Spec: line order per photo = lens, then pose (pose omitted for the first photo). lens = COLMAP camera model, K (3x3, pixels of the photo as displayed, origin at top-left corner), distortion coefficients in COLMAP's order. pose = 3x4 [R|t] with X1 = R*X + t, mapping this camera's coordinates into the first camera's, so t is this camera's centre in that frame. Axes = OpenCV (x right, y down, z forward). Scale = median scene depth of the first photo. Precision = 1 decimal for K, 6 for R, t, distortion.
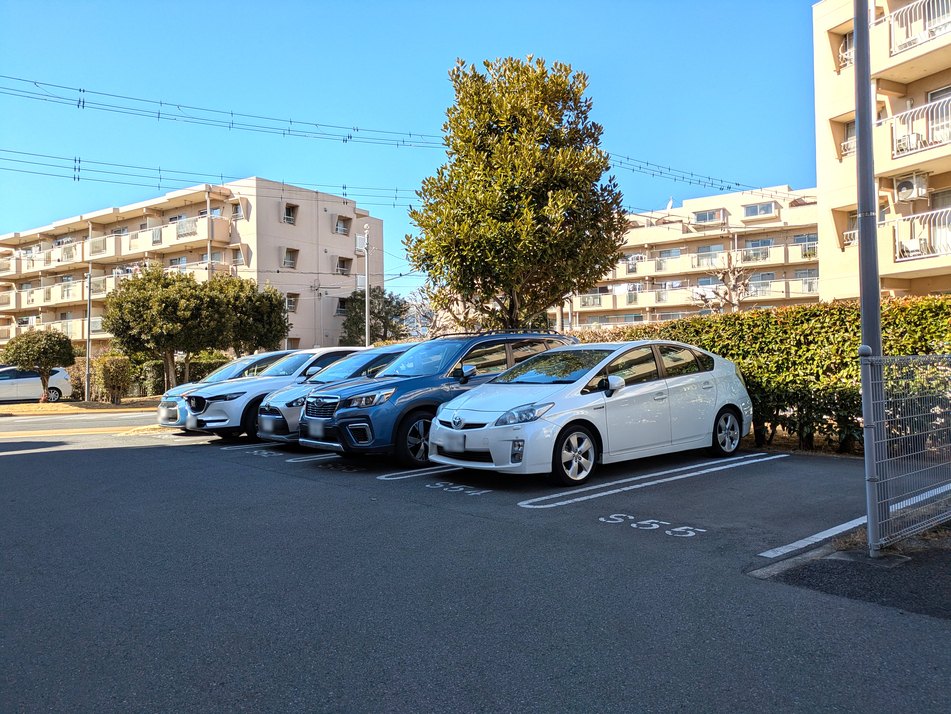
lens RADIAL K [[741.6, 0, 475.5], [0, 741.6, 357.0], [0, 0, 1]] dist [0.044007, -0.010602]
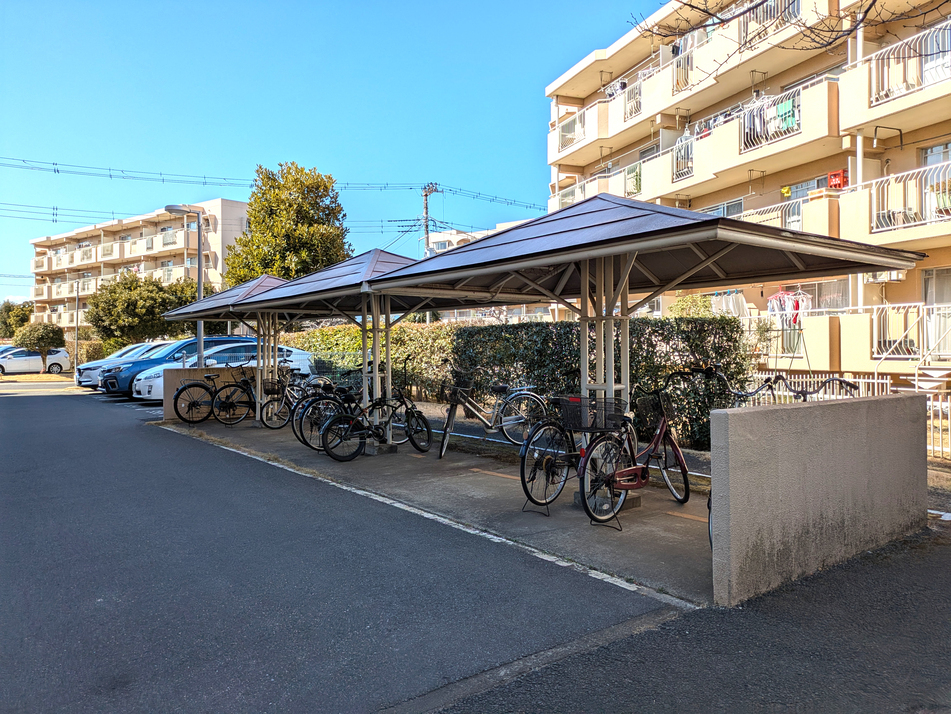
lens RADIAL K [[741.6, 0, 475.5], [0, 741.6, 357.0], [0, 0, 1]] dist [0.044007, -0.010602]
pose [[0.997788, 0.010928, -0.065572, 0.209432], [-0.009278, 0.999634, 0.025423, -0.008836], [0.065825, -0.024758, 0.997524, -0.225109]]
